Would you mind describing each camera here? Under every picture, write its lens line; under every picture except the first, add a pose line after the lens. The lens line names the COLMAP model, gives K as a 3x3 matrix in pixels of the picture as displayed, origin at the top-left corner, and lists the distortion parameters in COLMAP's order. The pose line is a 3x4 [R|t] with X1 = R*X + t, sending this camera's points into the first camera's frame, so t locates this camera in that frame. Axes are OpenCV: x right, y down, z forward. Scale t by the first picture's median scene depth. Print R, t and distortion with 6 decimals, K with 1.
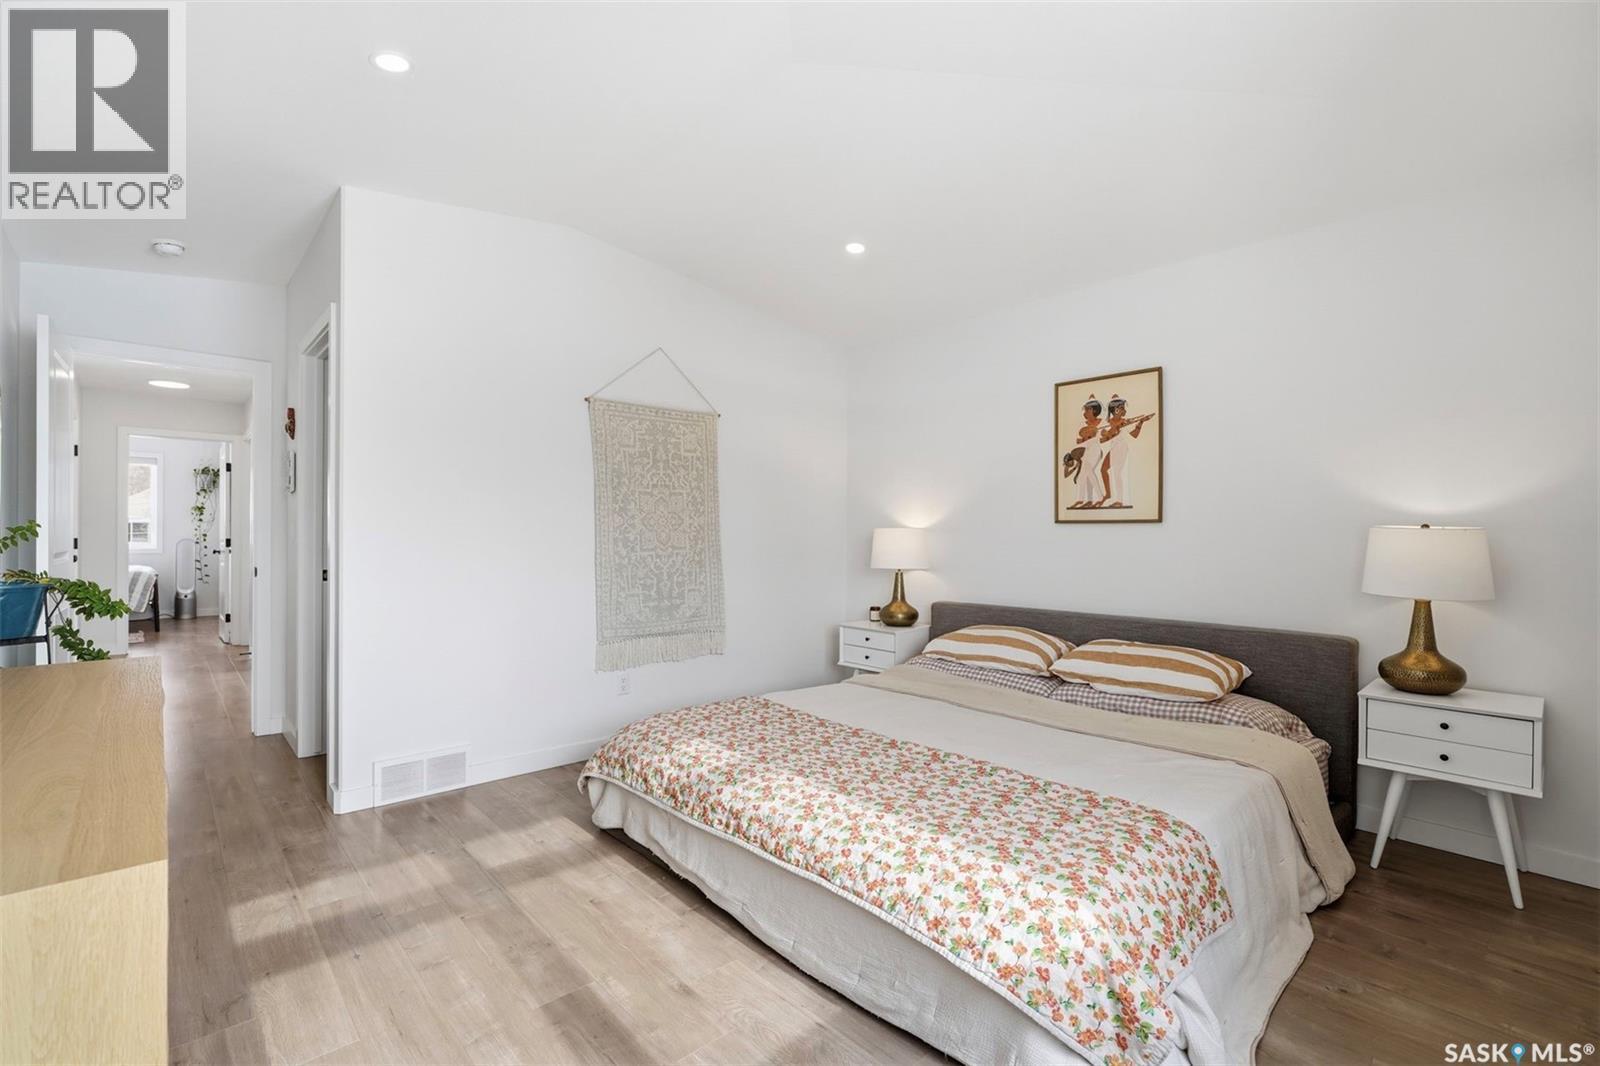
lens RADIAL K [[722.0, 0, 811.8], [0, 722.0, 534.3], [0, 0, 1]] dist [-0.005419, 0.000206]
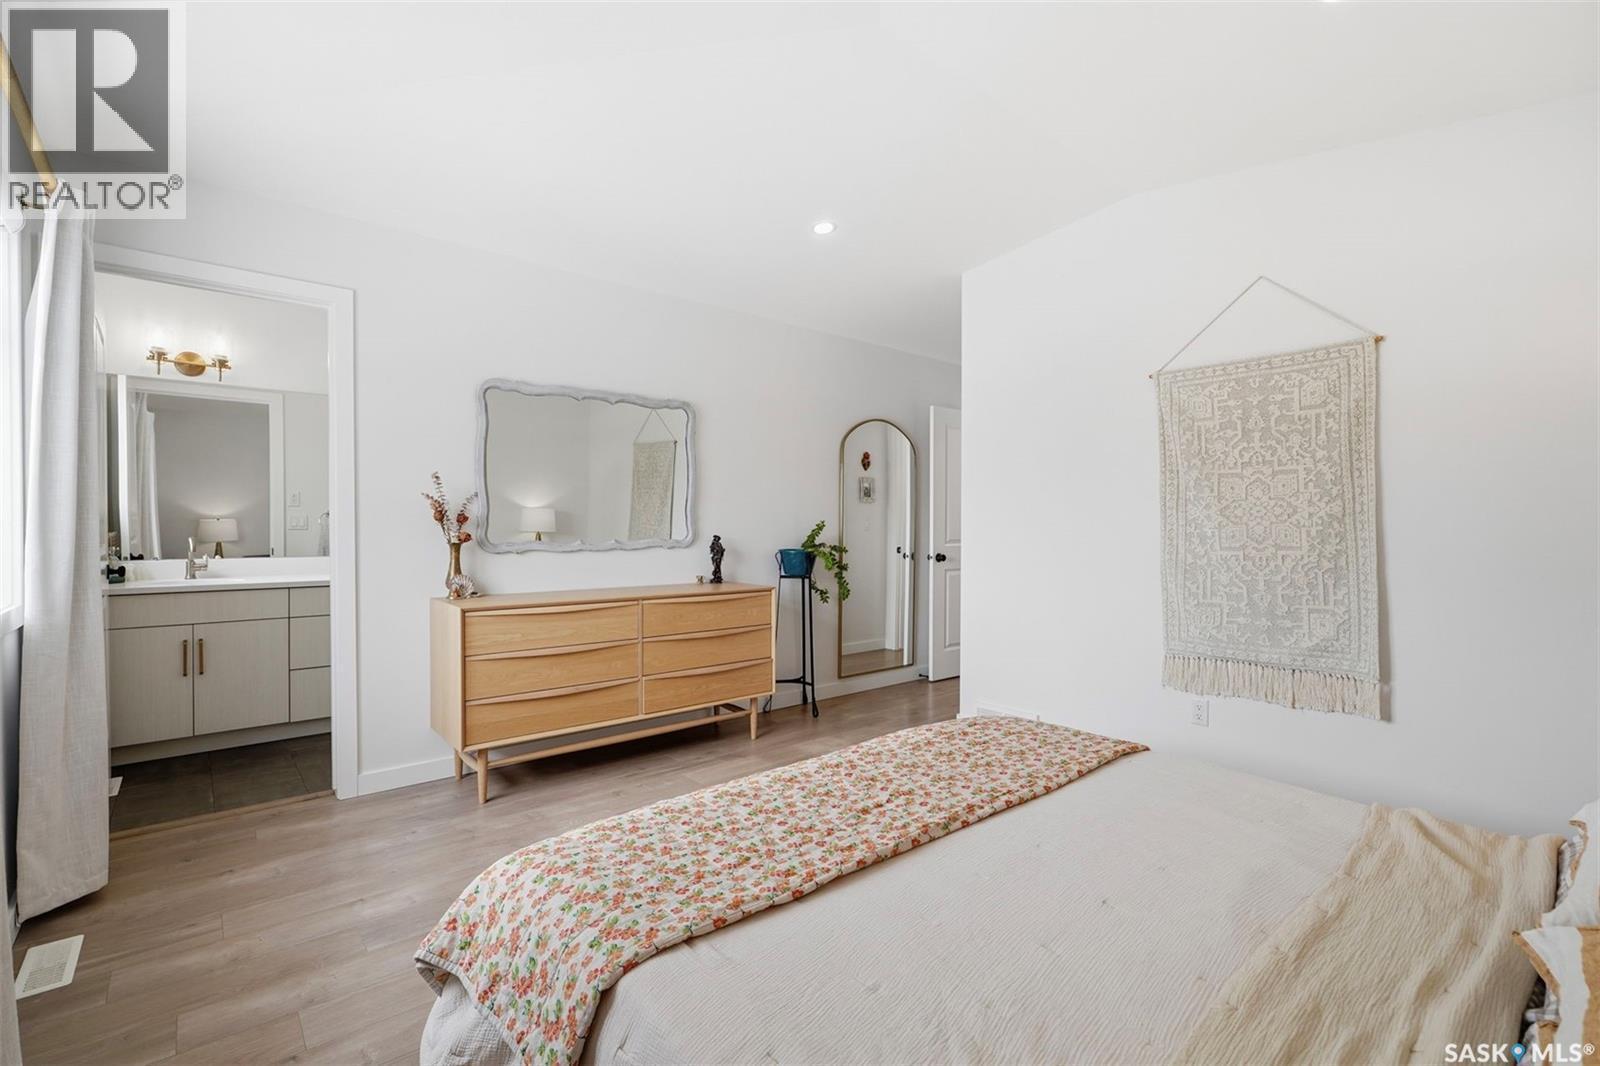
lens RADIAL K [[722.0, 0, 798.0], [0, 722.0, 529.2], [0, 0, 1]] dist [-0.005419, 0.000206]
pose [[-0.050972, 0.003980, -0.998692, 0.559082], [0.003057, 0.999988, 0.003829, -0.003656], [0.998695, -0.002858, -0.050984, 0.569618]]
